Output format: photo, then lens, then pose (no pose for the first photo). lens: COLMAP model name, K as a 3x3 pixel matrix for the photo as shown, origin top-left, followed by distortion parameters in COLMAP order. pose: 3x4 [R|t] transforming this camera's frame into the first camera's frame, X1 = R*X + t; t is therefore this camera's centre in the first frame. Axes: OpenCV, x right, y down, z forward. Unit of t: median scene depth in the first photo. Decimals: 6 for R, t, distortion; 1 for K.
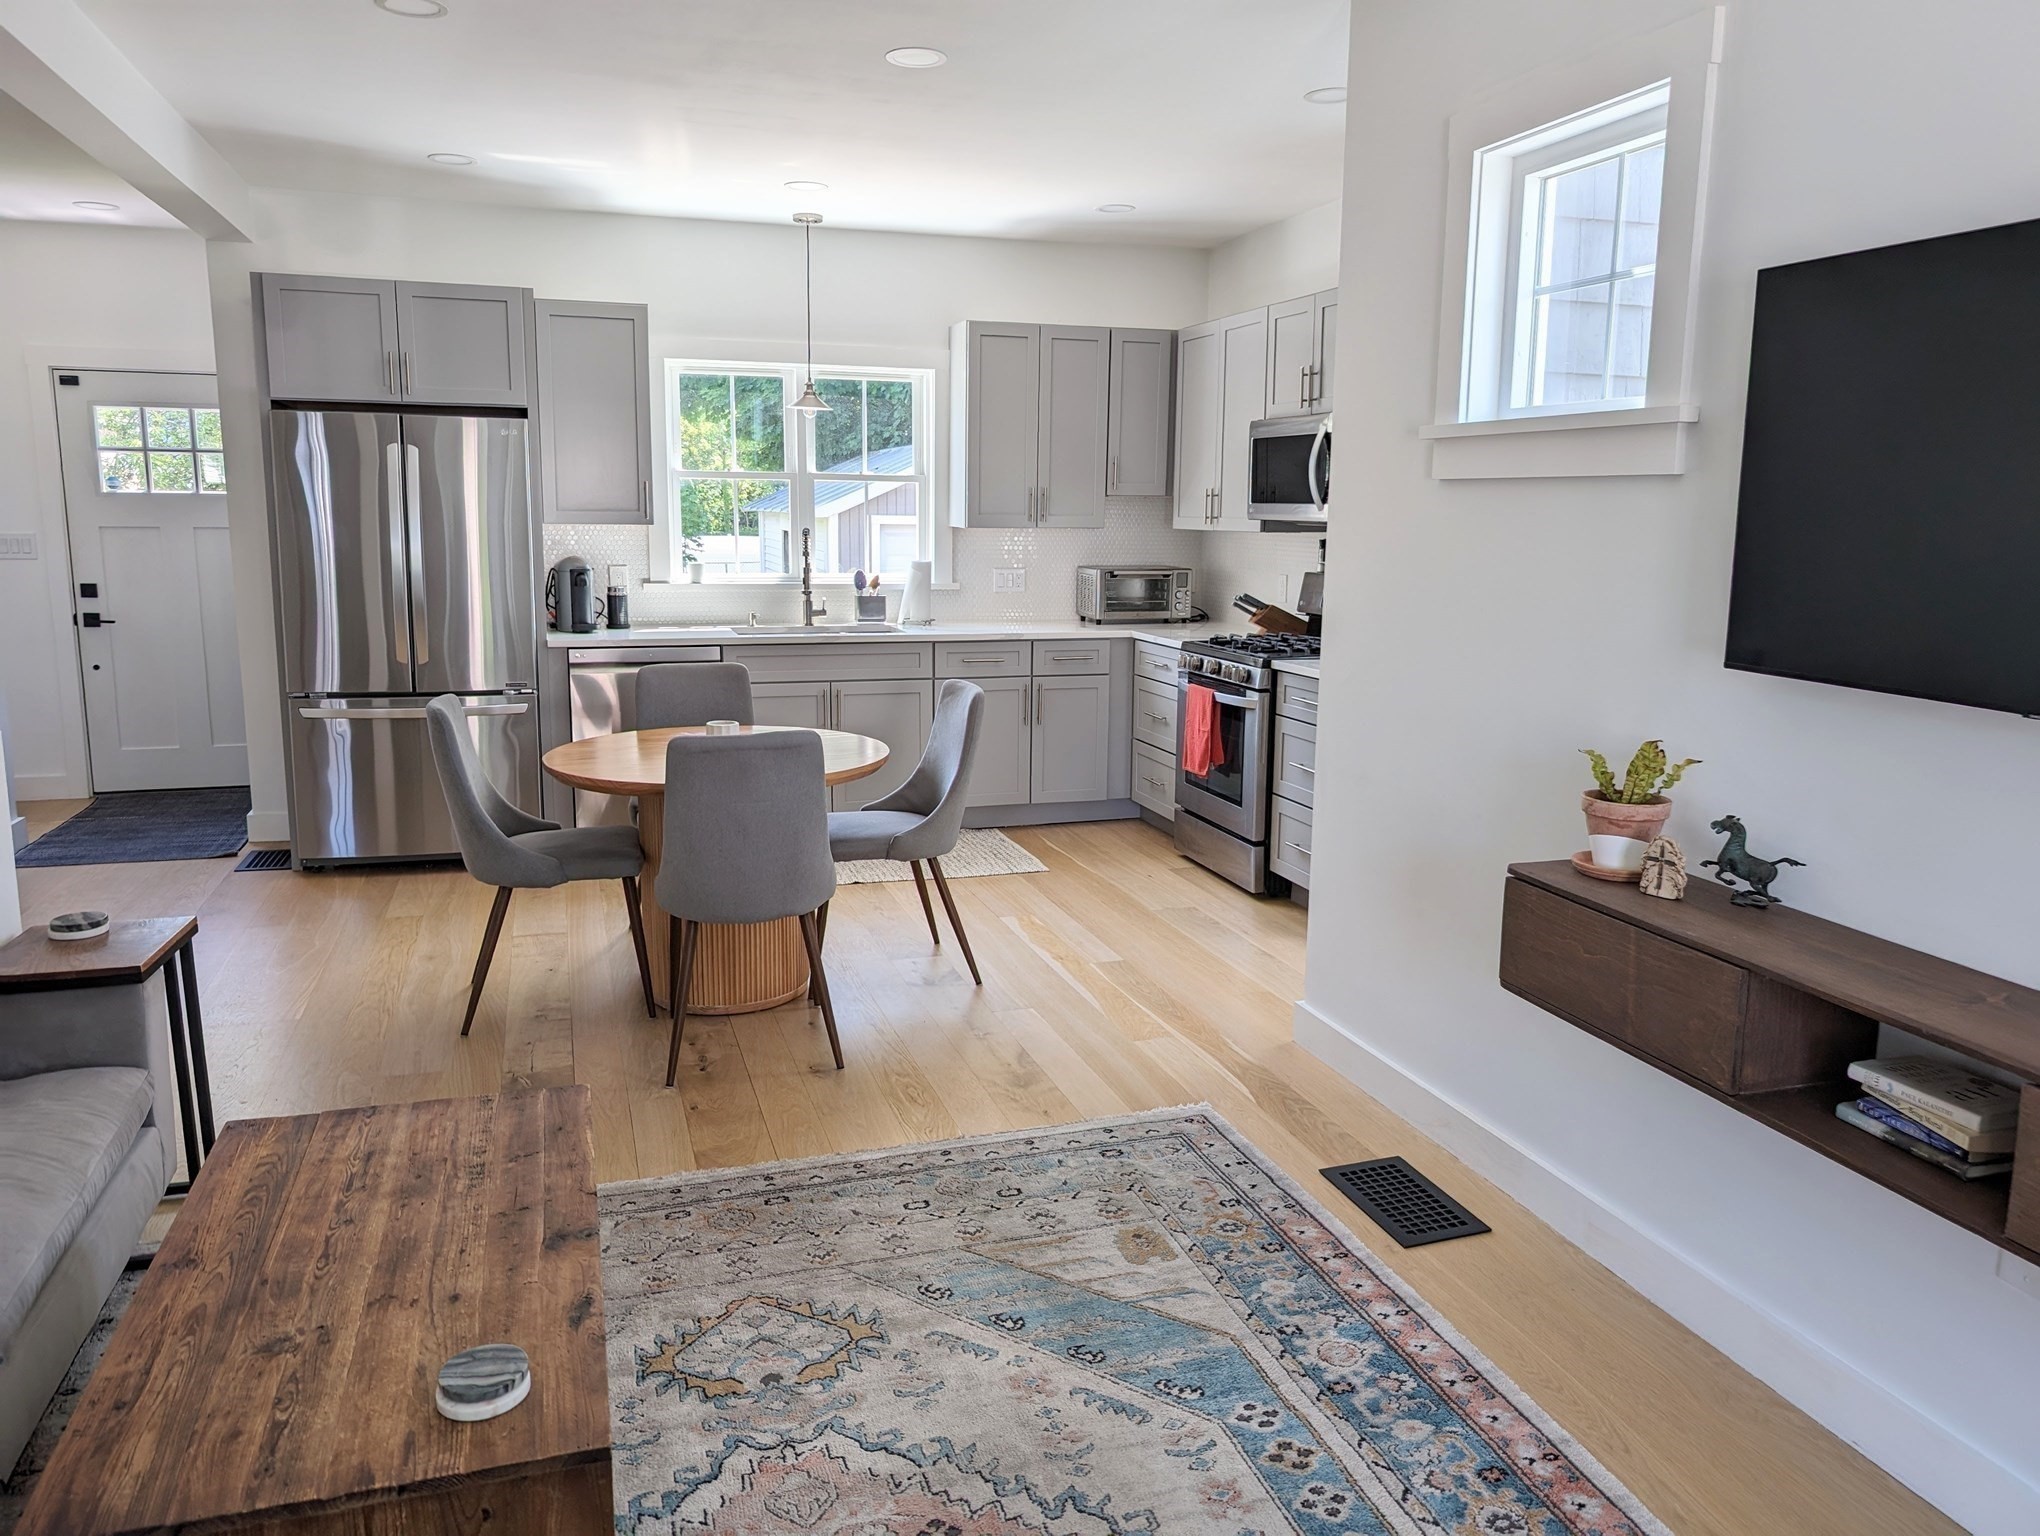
lens RADIAL K [[1474.9, 0, 1020.8], [0, 1474.9, 747.8], [0, 0, 1]] dist [0.023808, -0.030949]
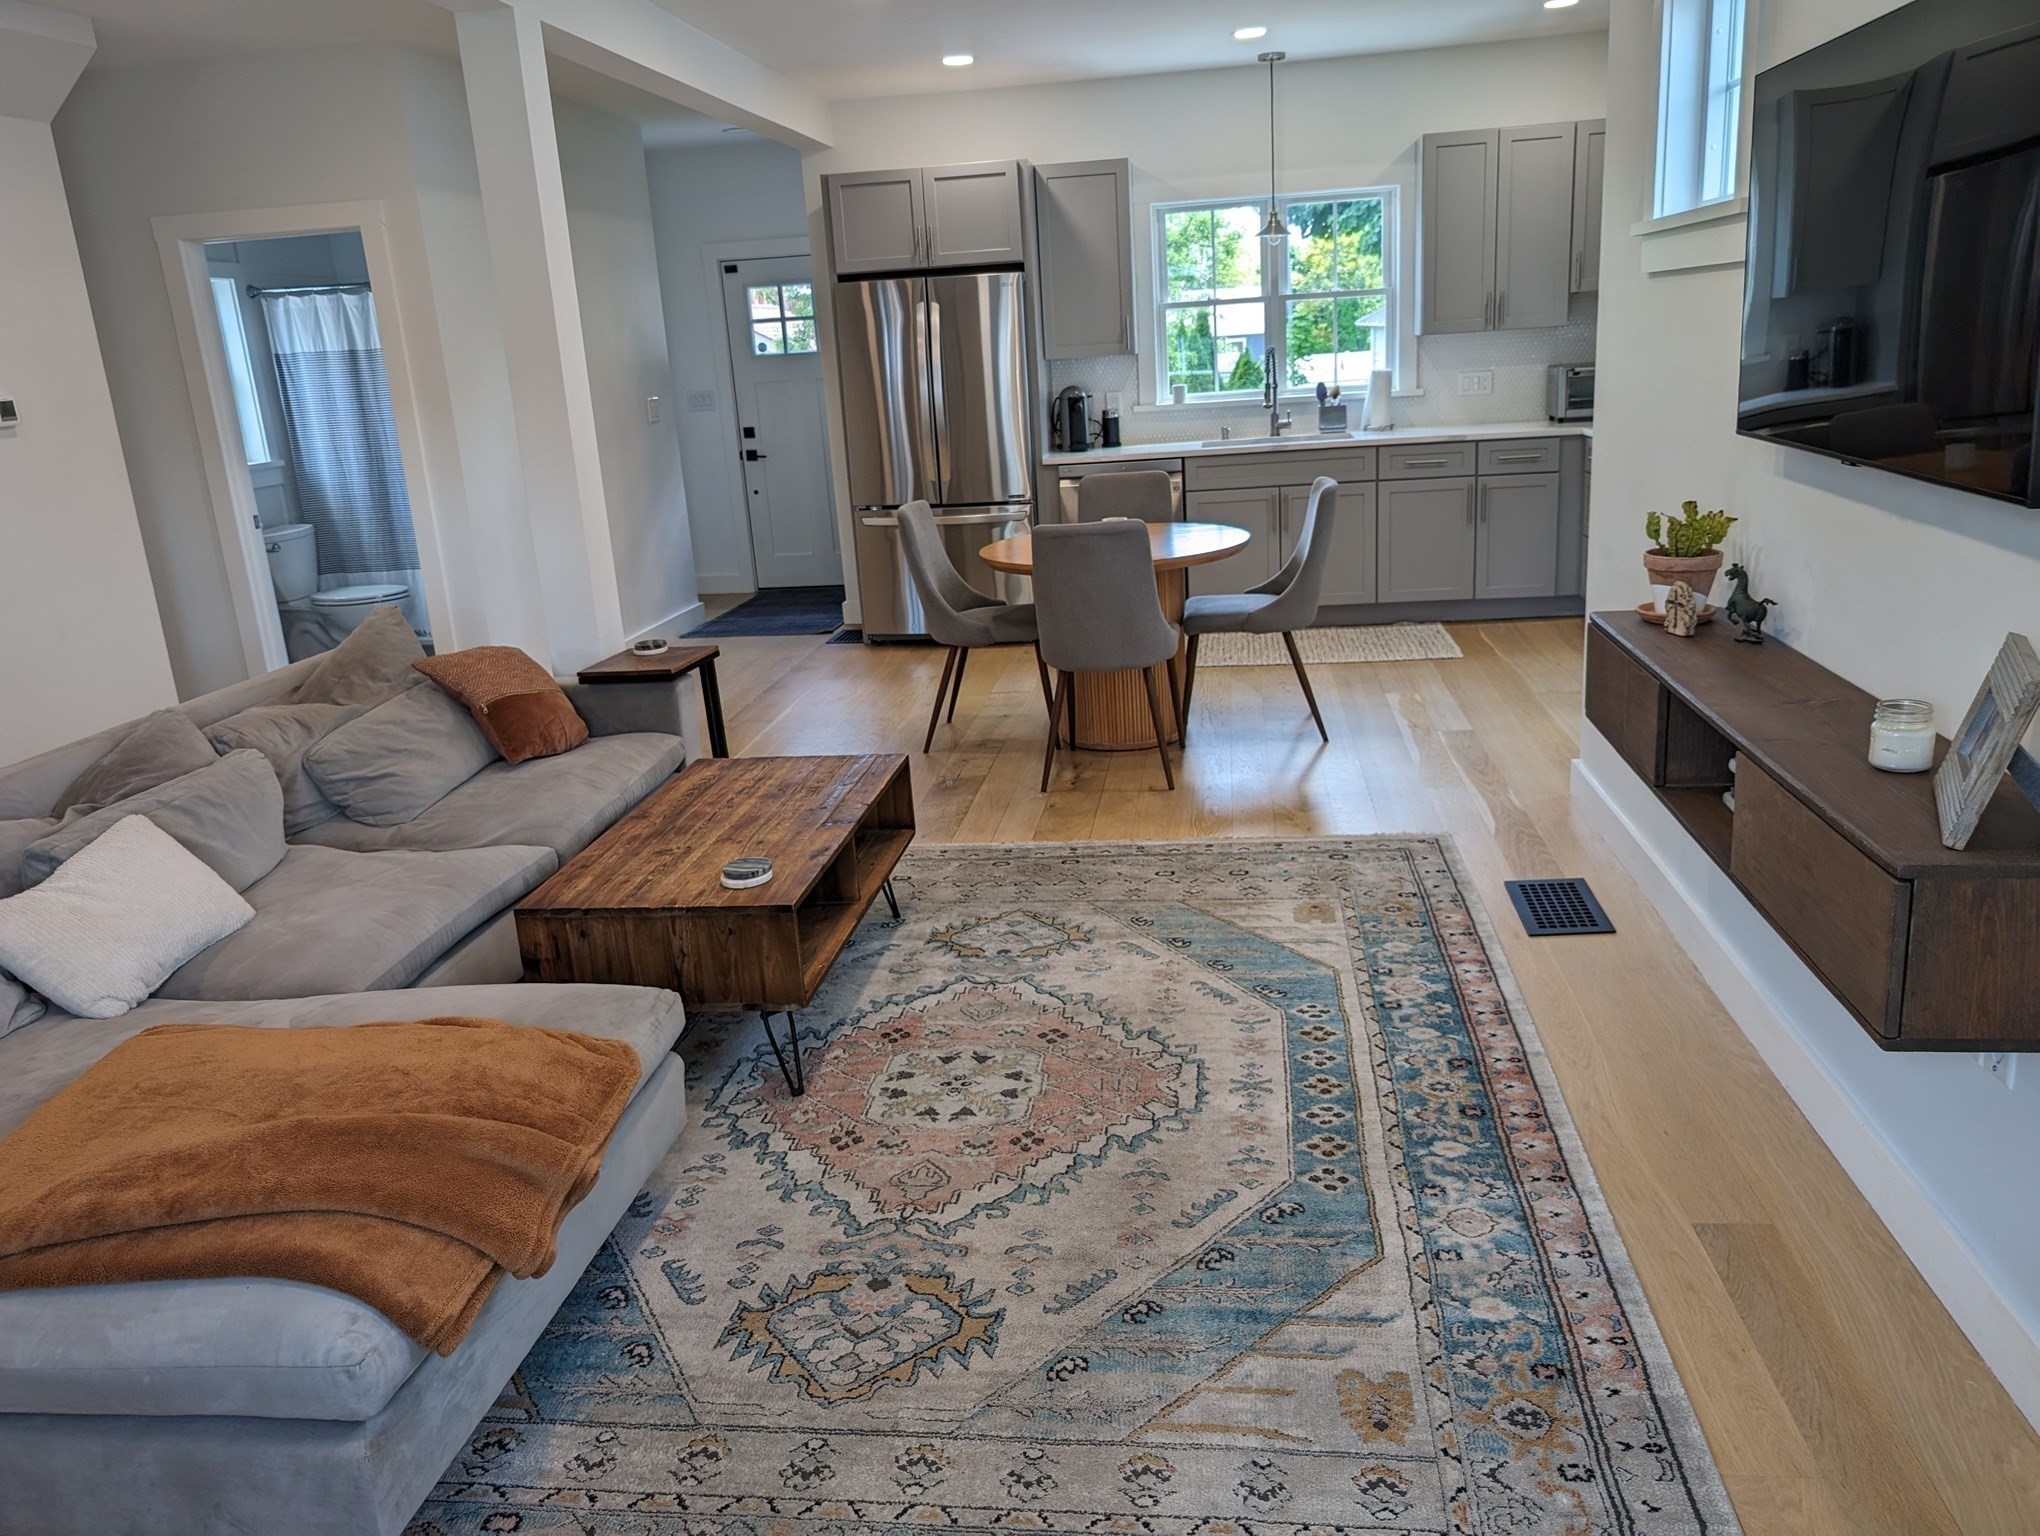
lens RADIAL K [[1474.9, 0, 1023.5], [0, 1474.9, 761.3], [0, 0, 1]] dist [0.023808, -0.030949]
pose [[0.901902, 0.052519, -0.428737, 0.419298], [0.002314, 0.991979, 0.126381, 0.044976], [0.431935, -0.114975, 0.894546, -0.257050]]
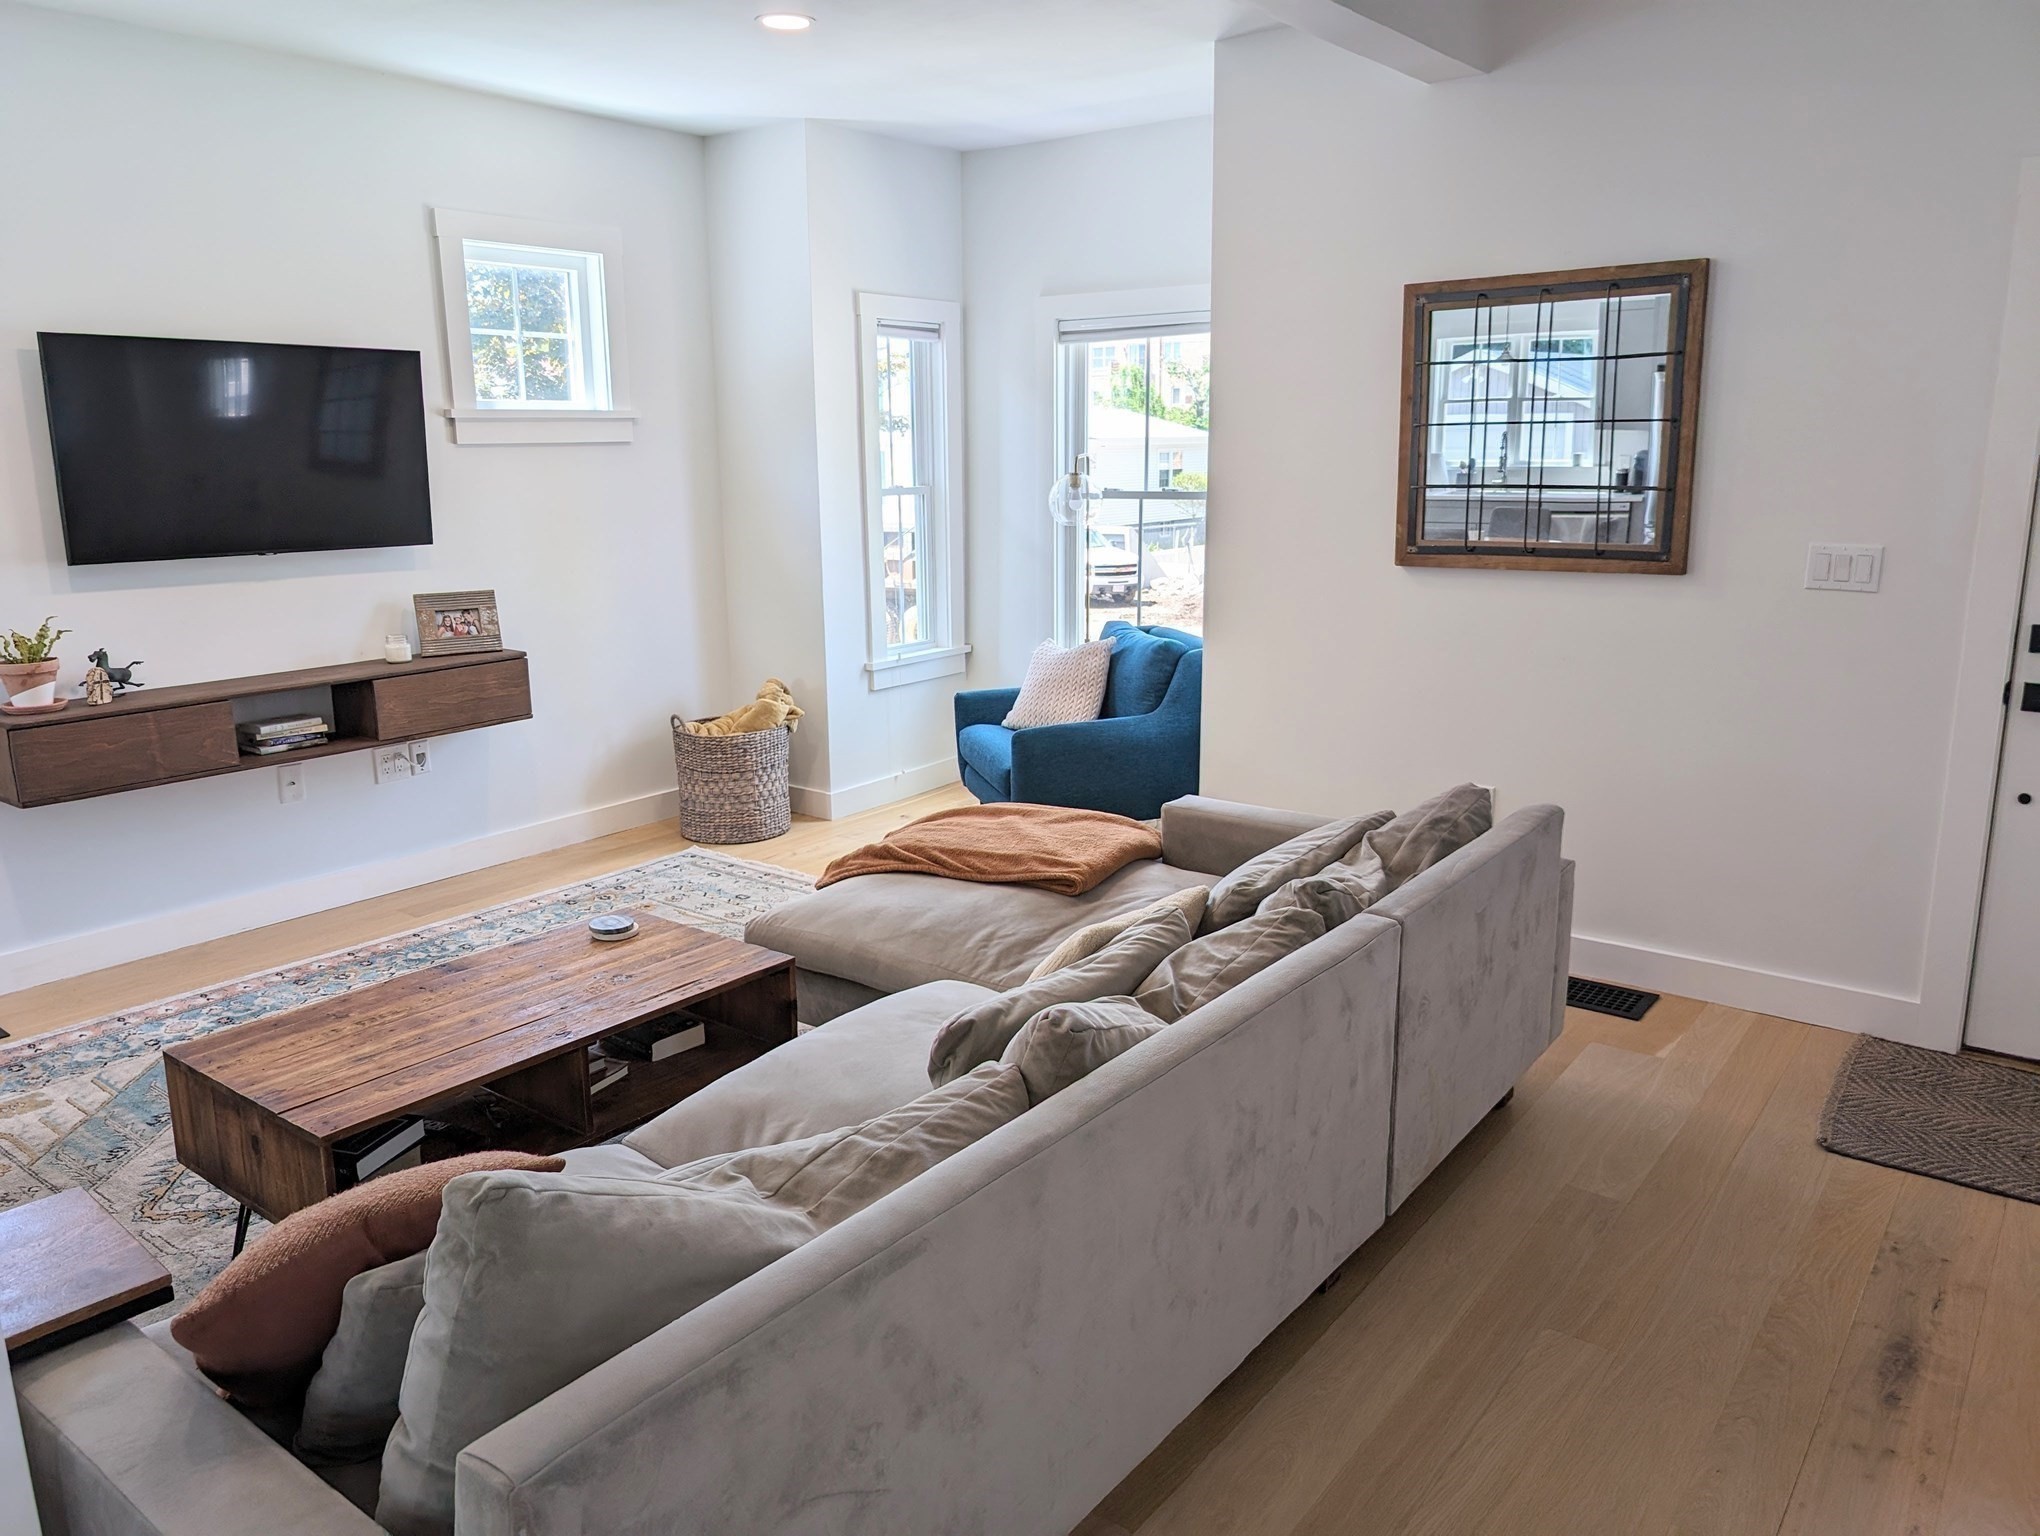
lens RADIAL K [[1474.9, 0, 1021.2], [0, 1474.9, 752.3], [0, 0, 1]] dist [0.023808, -0.030949]
pose [[-0.574232, -0.179716, 0.798724, -1.356883], [0.137059, 0.940737, 0.310207, -0.202926], [-0.807138, 0.287603, -0.515570, 0.927934]]
